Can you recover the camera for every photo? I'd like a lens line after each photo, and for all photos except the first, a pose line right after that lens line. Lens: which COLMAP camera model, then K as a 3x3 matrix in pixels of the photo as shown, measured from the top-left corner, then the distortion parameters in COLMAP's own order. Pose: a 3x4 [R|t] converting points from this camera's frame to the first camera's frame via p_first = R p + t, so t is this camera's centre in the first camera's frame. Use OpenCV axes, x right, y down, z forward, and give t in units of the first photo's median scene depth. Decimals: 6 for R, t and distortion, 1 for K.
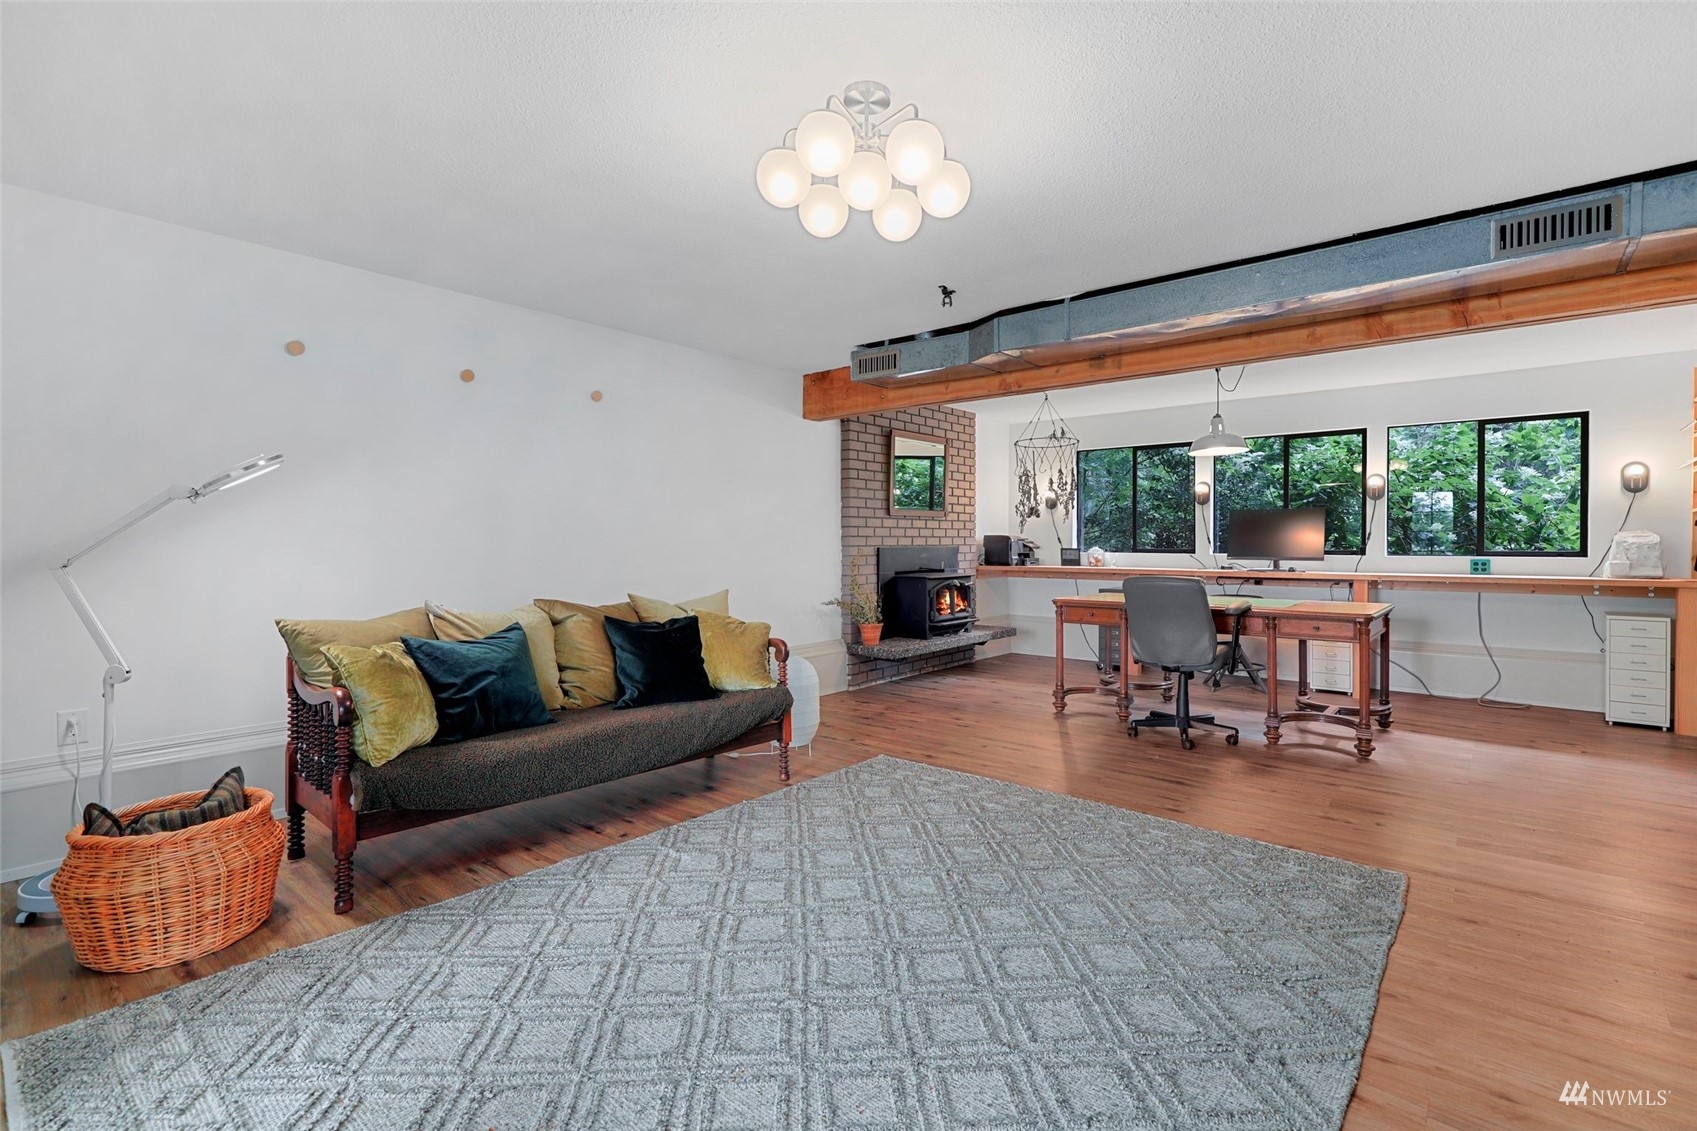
lens RADIAL K [[768.8, 0, 853.2], [0, 768.8, 552.8], [0, 0, 1]] dist [-0.001573, -0.000441]
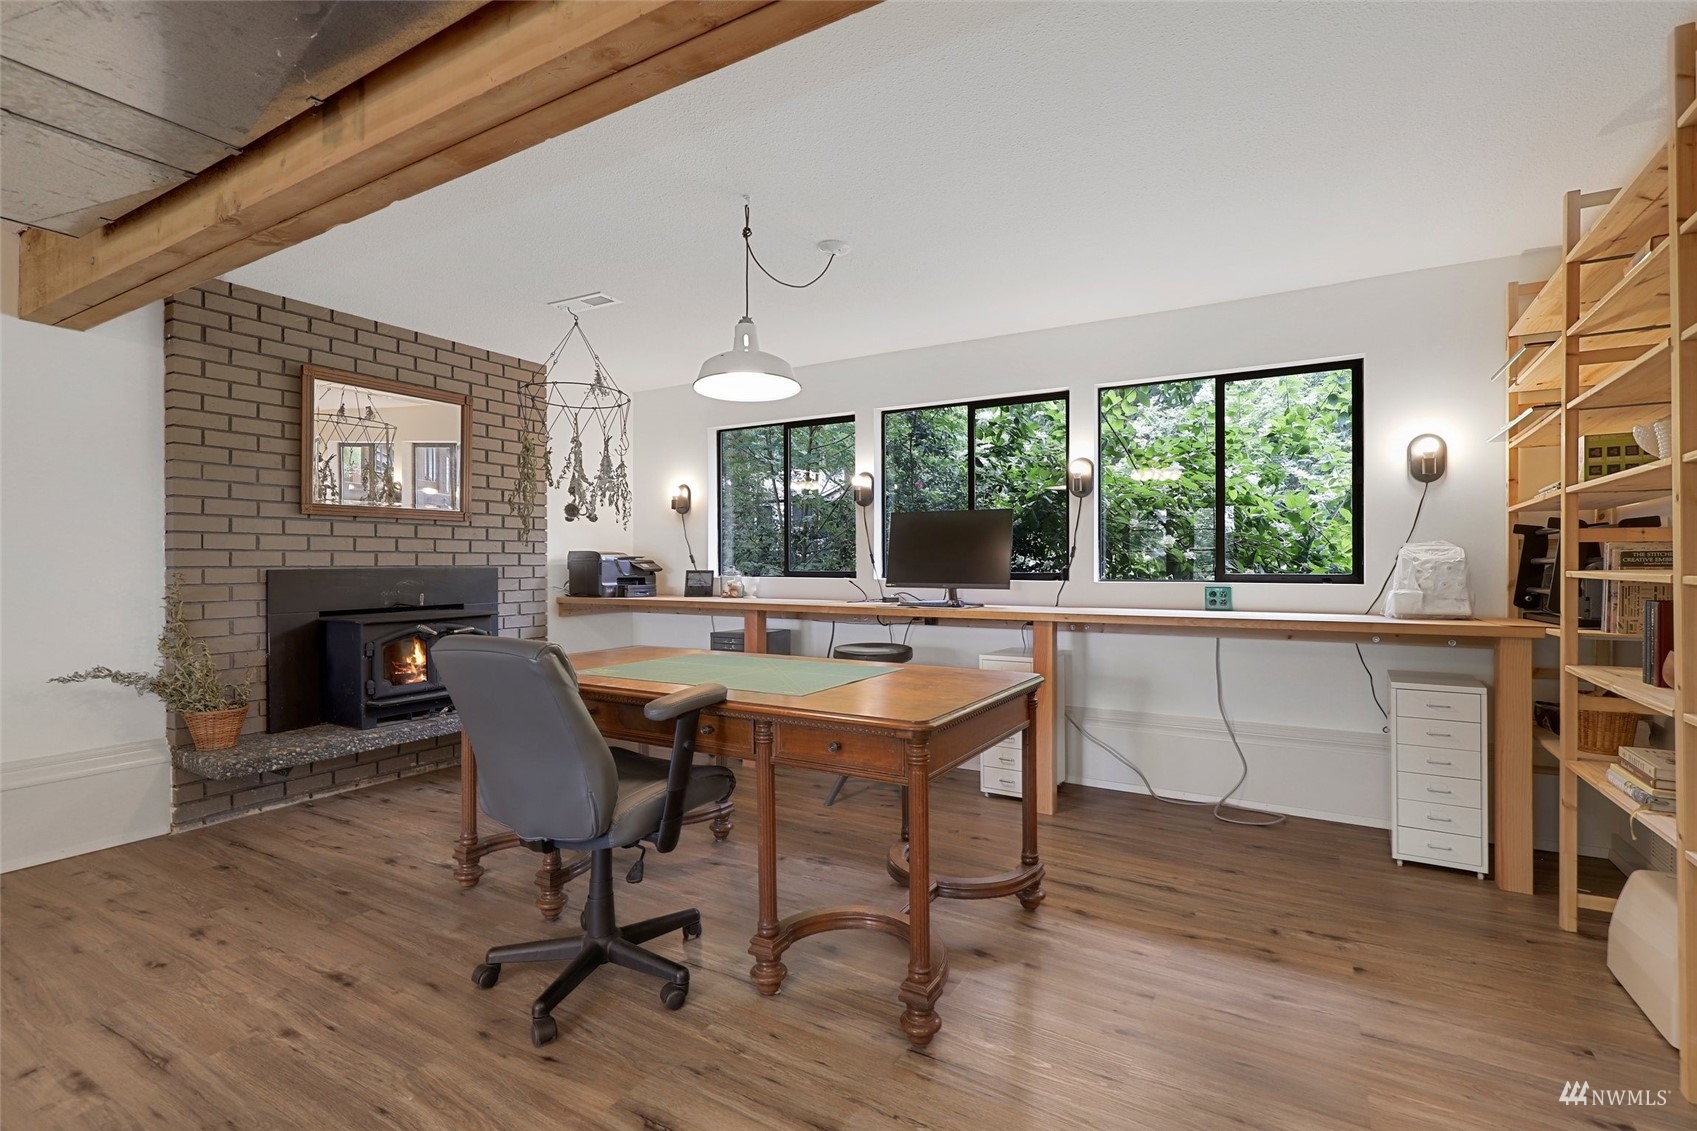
lens RADIAL K [[768.0, 0, 848.5], [0, 768.0, 565.5], [0, 0, 1]] dist [0.001088, 0.000088]
pose [[0.986023, -0.000005, 0.166609, 0.362000], [0.002237, 0.999910, -0.013209, -0.001579], [-0.166594, 0.013397, 0.985935, 0.372794]]
